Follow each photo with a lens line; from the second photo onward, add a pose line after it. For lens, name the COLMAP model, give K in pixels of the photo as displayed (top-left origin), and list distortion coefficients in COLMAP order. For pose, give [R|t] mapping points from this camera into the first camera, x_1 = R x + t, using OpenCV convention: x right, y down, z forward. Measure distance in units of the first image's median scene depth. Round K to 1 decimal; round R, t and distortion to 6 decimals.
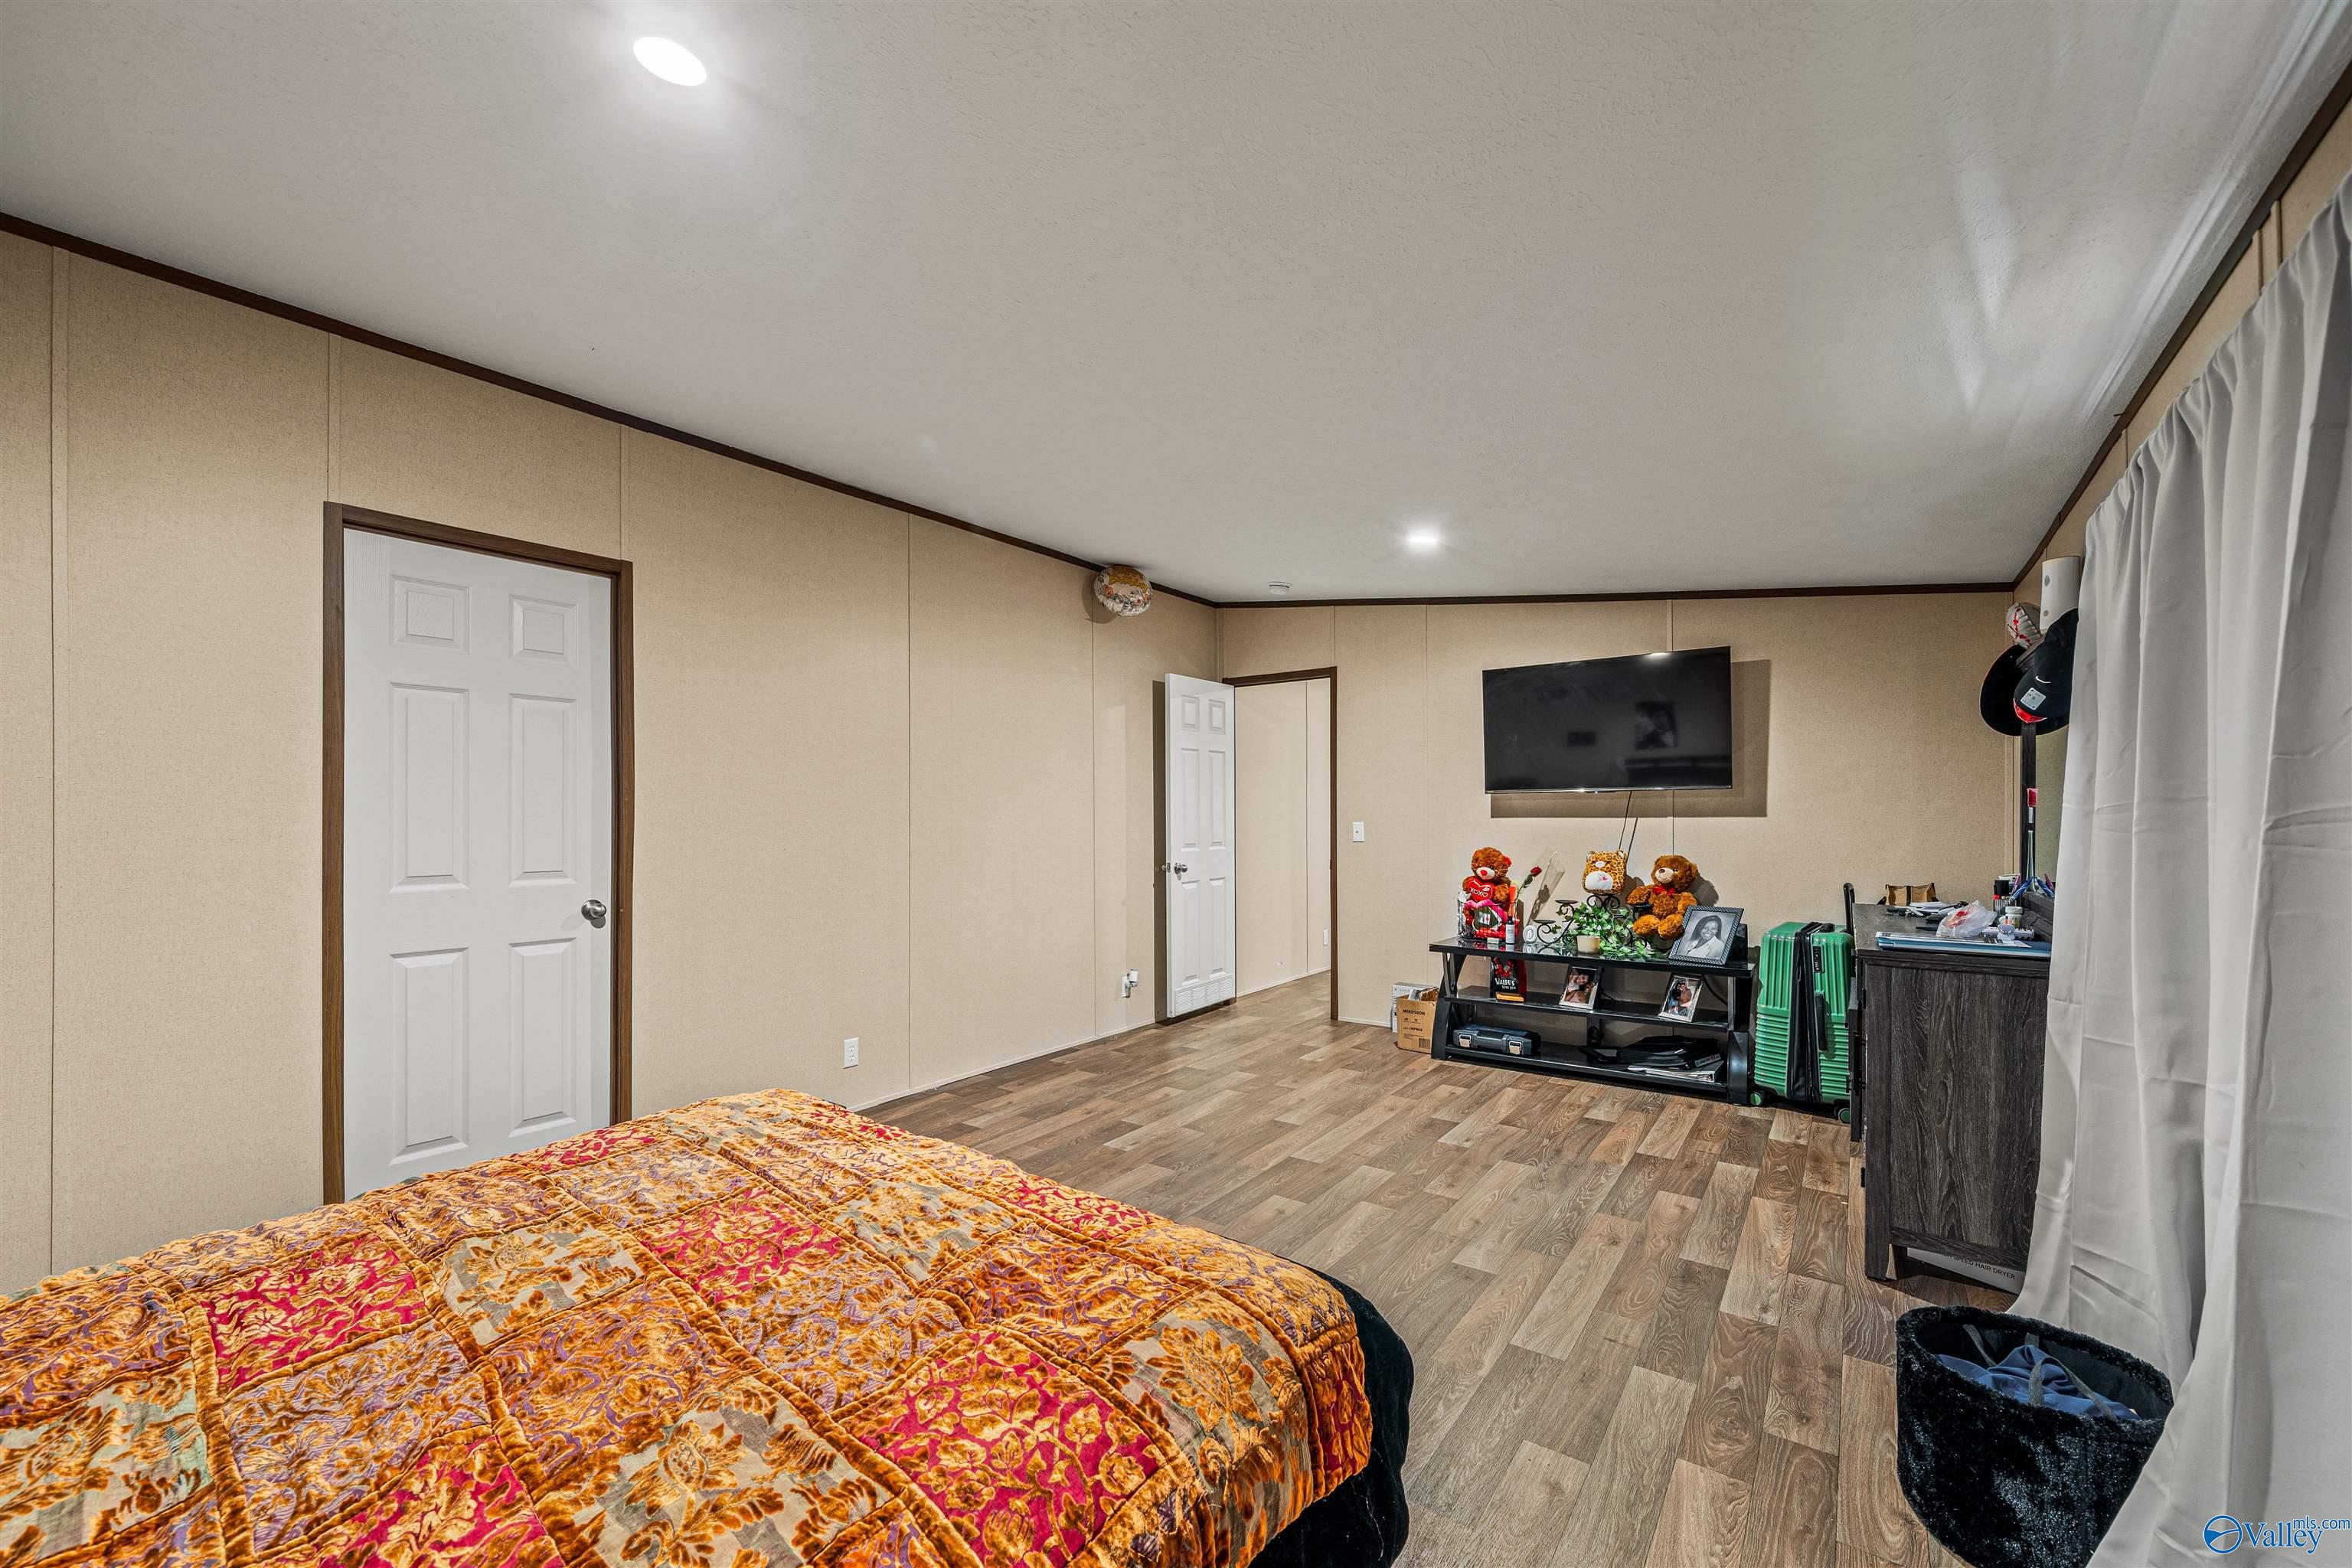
lens RADIAL K [[932.6, 0, 1175.9], [0, 932.6, 817.6], [0, 0, 1]] dist [-0.001252, -0.000003]
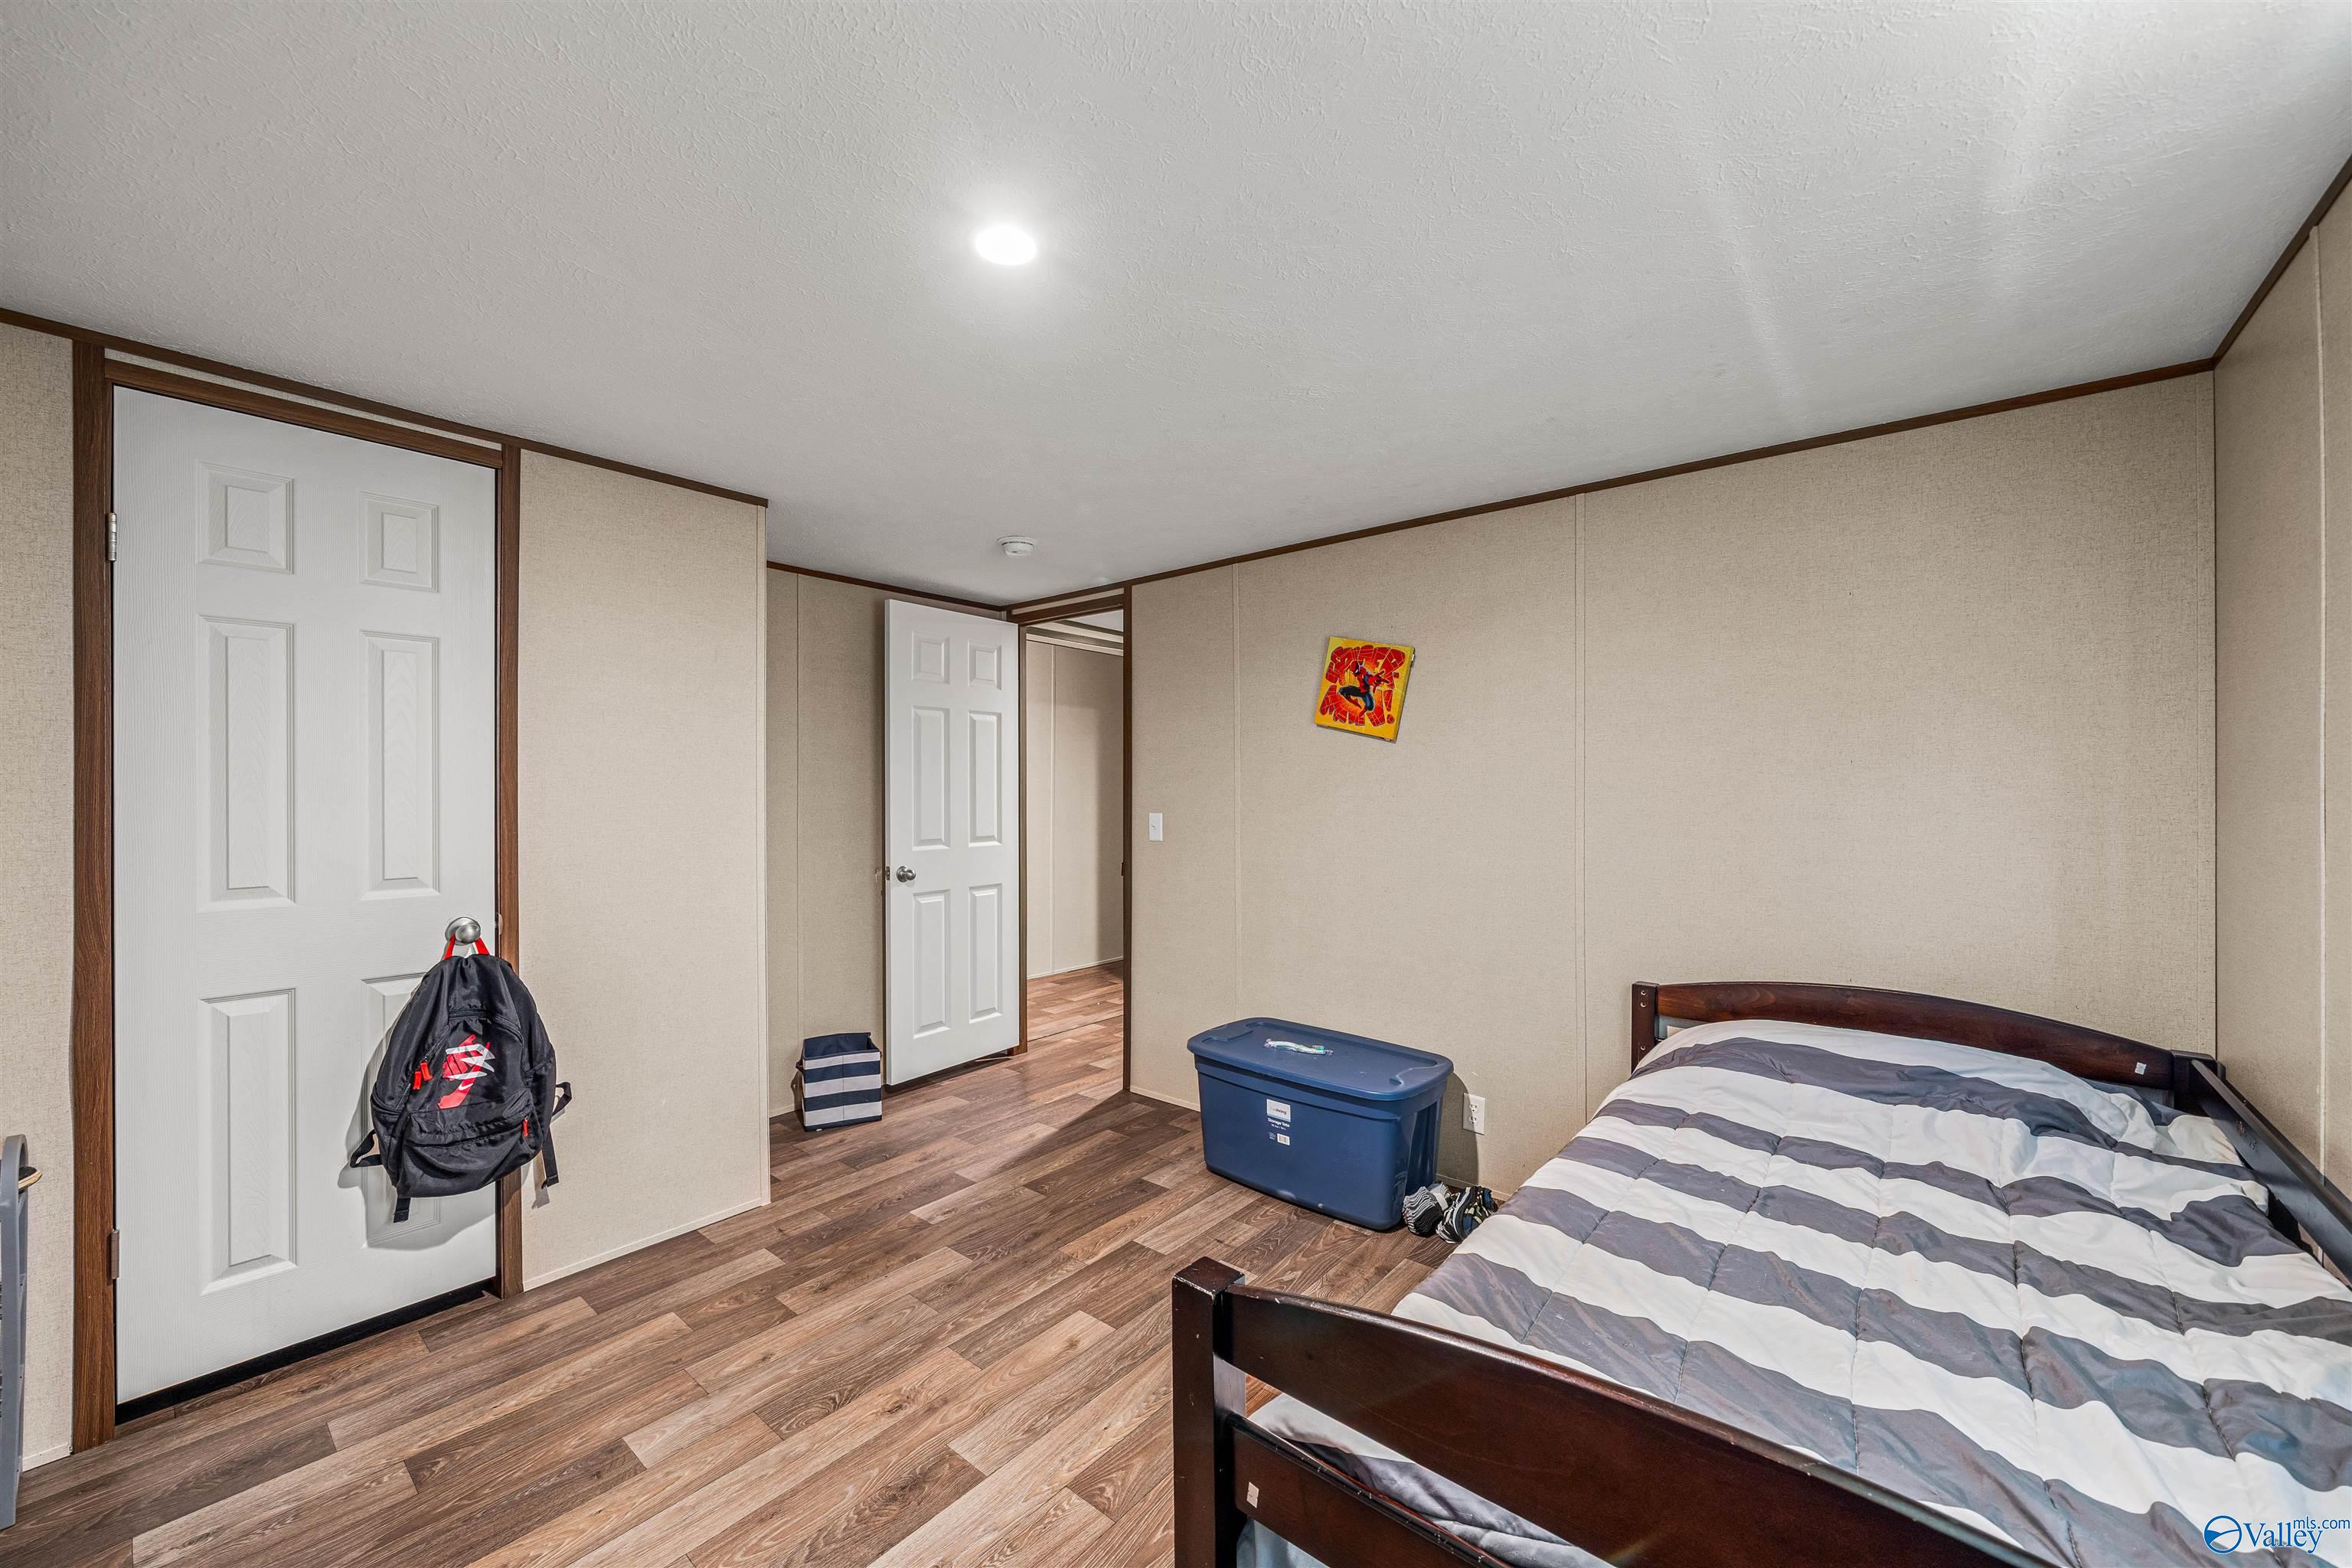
lens RADIAL K [[885.1, 0, 1163.3], [0, 885.1, 792.4], [0, 0, 1]] dist [-0.001626, -0.000095]
pose [[0.997765, 0.004847, -0.066646, 0.222752], [-0.005444, 0.999947, -0.008781, -0.004799], [0.066600, 0.009124, 0.997738, 0.299425]]
